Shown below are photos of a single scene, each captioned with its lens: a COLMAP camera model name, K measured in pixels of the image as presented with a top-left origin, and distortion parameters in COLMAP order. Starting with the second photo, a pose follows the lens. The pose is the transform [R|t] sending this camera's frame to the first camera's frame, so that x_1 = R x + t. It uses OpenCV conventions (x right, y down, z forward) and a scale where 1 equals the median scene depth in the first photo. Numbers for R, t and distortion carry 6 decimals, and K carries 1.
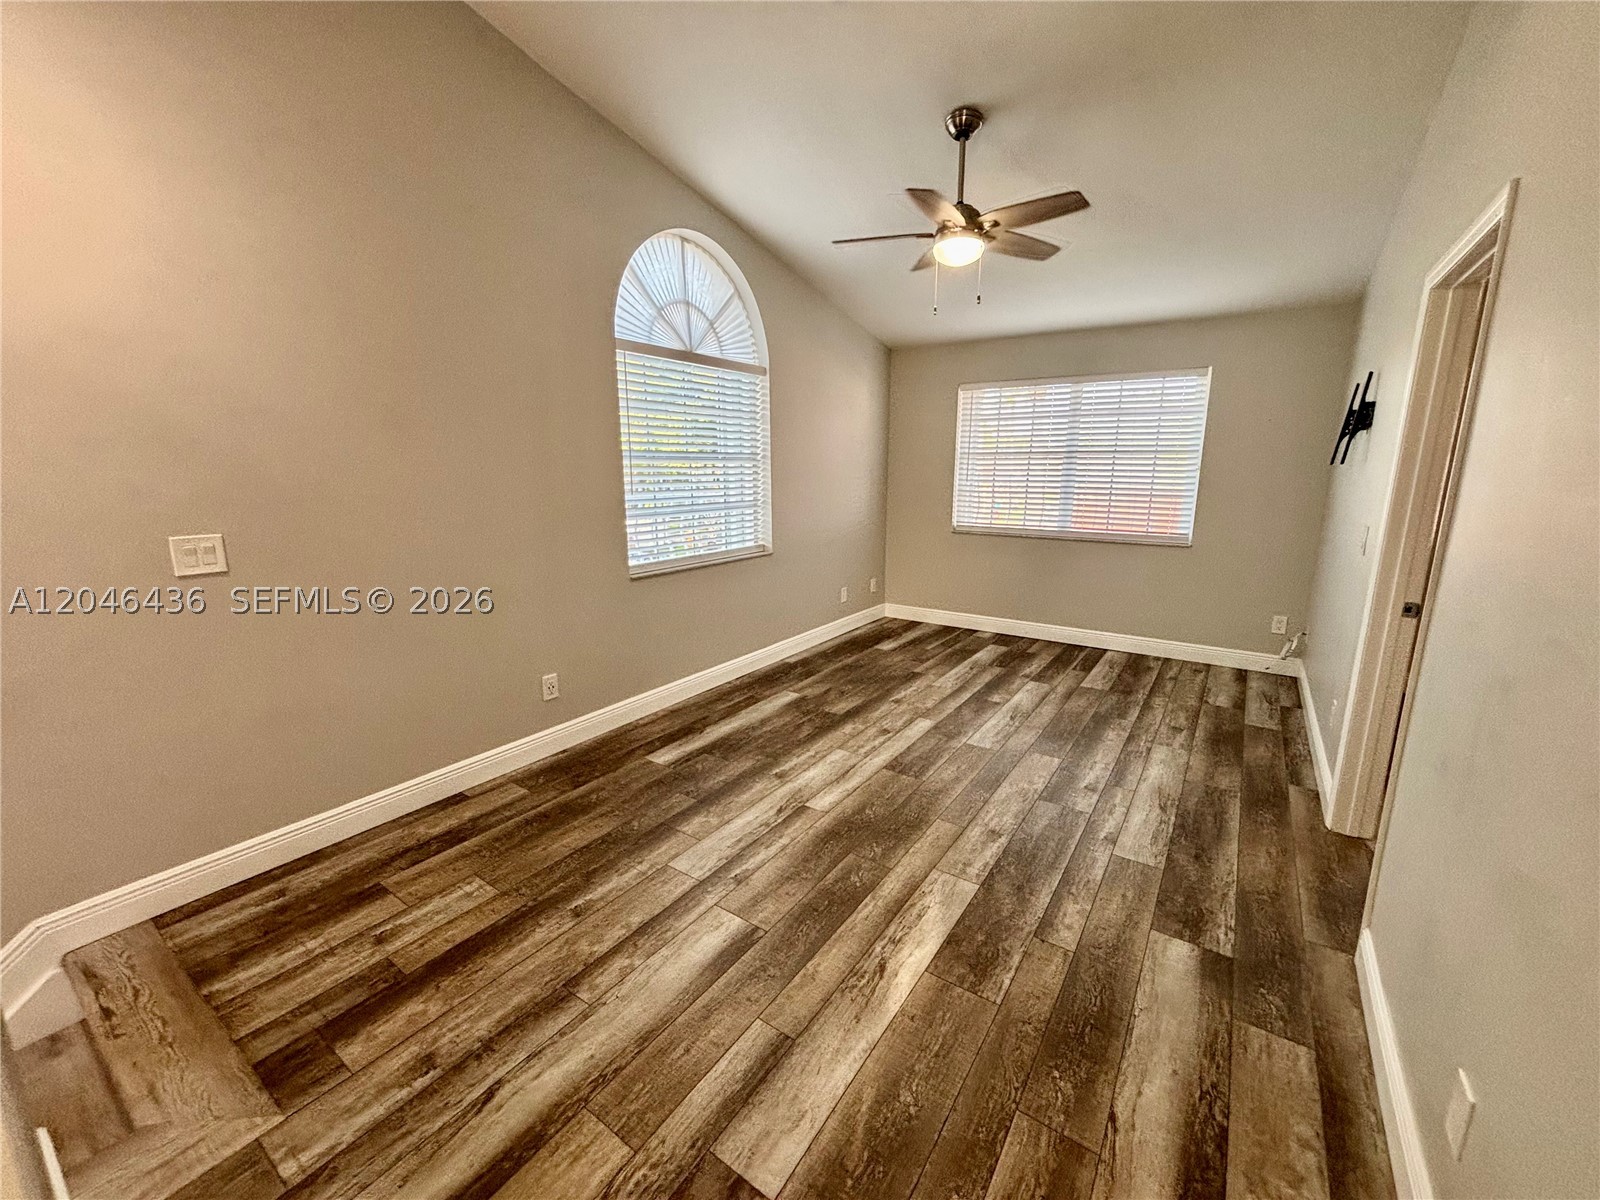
lens RADIAL K [[641.6, 0, 803.5], [0, 641.6, 596.9], [0, 0, 1]] dist [0.010989, -0.000939]
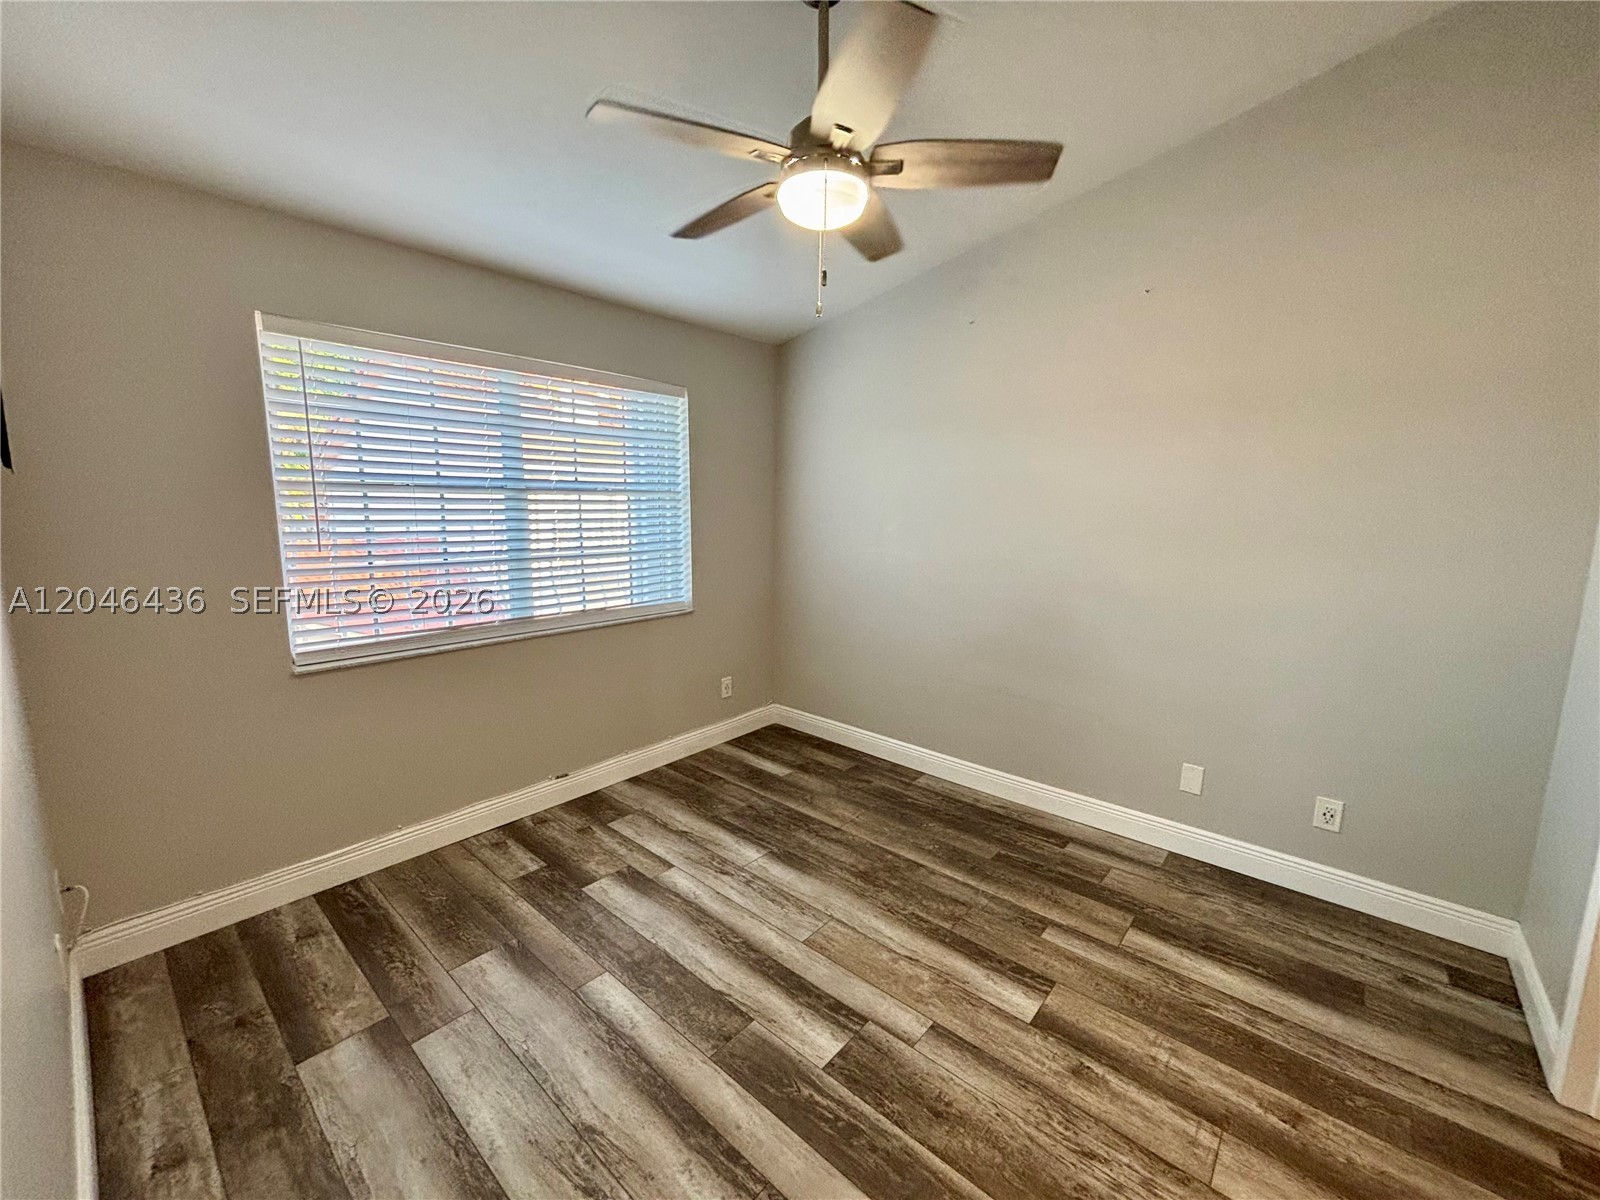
lens RADIAL K [[641.6, 0, 797.8], [0, 641.6, 598.1], [0, 0, 1]] dist [0.010989, -0.000939]
pose [[0.111572, -0.143565, 0.983331, -1.613387], [0.195797, 0.973289, 0.119883, -0.279414], [-0.974277, 0.179158, 0.136701, 1.190321]]
